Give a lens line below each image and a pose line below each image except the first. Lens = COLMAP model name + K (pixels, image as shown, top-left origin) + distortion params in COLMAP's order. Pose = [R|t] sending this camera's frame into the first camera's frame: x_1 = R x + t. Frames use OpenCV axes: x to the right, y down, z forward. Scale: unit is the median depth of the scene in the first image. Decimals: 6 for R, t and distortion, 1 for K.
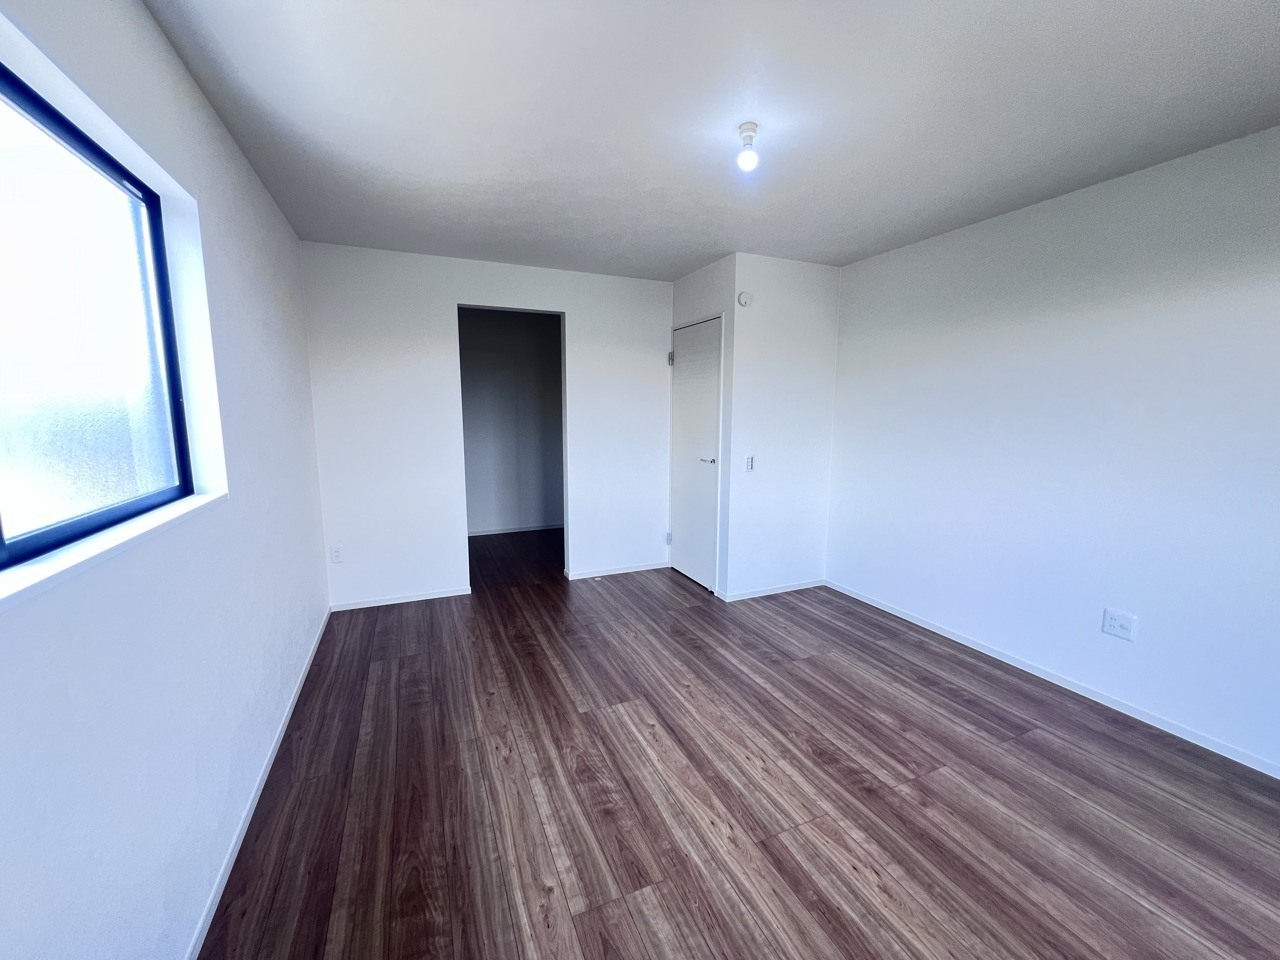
lens RADIAL K [[512.9, 0, 637.6], [0, 512.9, 478.5], [0, 0, 1]] dist [-0.007266, 0.002775]
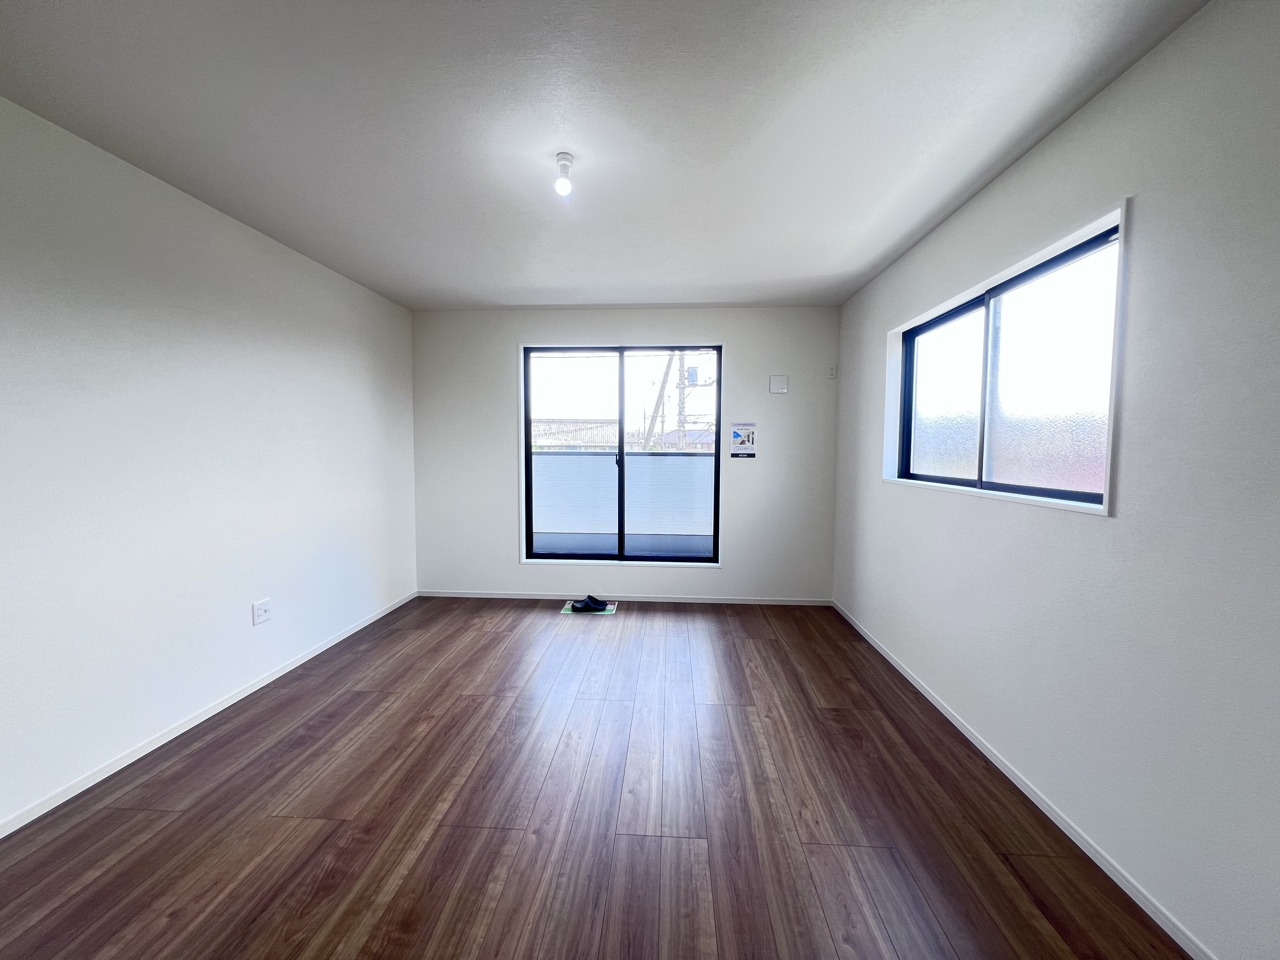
lens RADIAL K [[512.8, 0, 639.2], [0, 512.8, 478.8], [0, 0, 1]] dist [-0.002219, 0.000240]
pose [[-0.888493, -0.036377, 0.457446, -0.367640], [0.053444, 0.981866, 0.181884, -0.190229], [-0.455768, 0.186051, -0.870437, 1.705440]]
